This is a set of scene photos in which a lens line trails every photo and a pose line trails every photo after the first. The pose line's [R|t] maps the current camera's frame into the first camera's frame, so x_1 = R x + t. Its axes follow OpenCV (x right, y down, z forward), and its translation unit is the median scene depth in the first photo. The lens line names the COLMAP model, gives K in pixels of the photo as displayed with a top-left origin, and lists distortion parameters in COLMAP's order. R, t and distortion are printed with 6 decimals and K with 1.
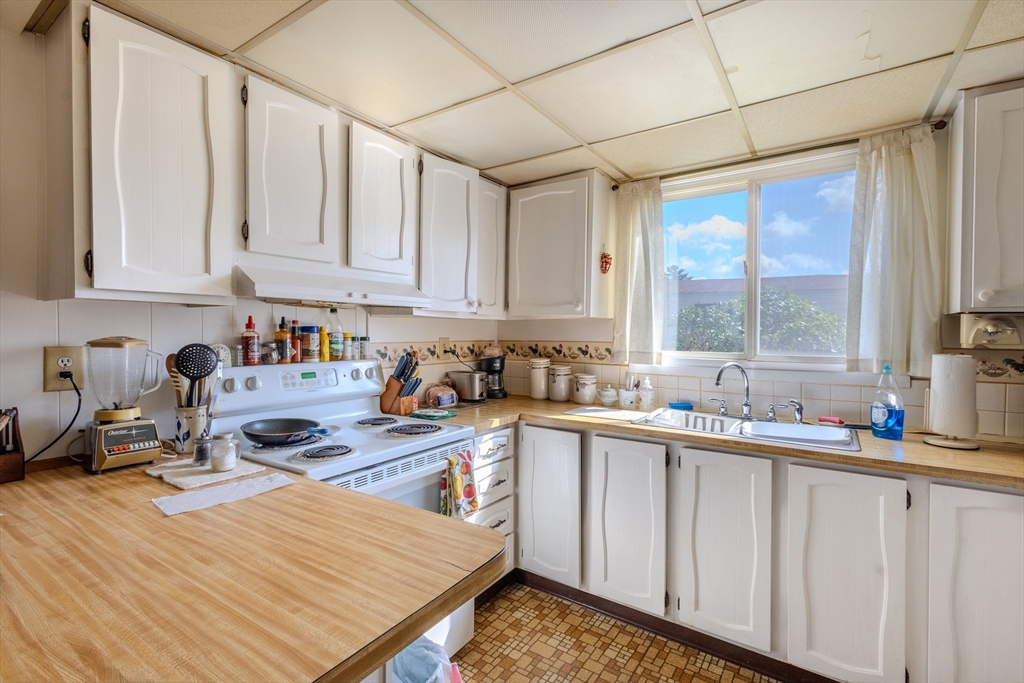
lens RADIAL K [[464.6, 0, 511.2], [0, 464.6, 339.5], [0, 0, 1]] dist [0.006177, 0.000376]
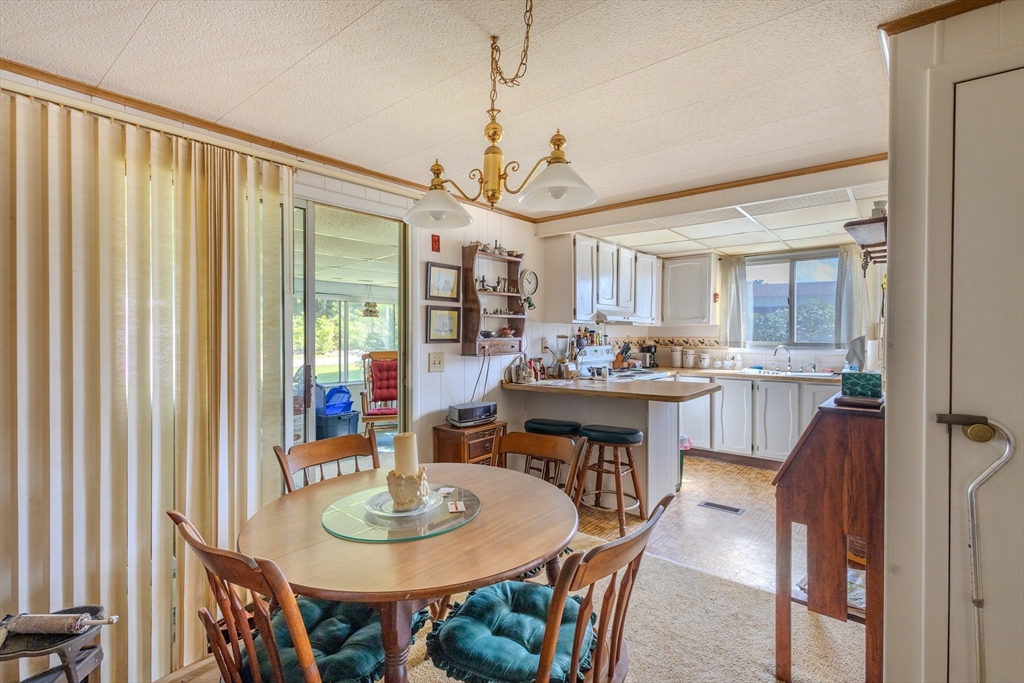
lens RADIAL K [[467.3, 0, 512.0], [0, 467.3, 341.5], [0, 0, 1]] dist [-0.000523, -0.000056]
pose [[0.996346, -0.004780, -0.085275, -0.561474], [0.004983, 0.999985, 0.002168, 0.017418], [0.085263, -0.002585, 0.996355, -1.211035]]
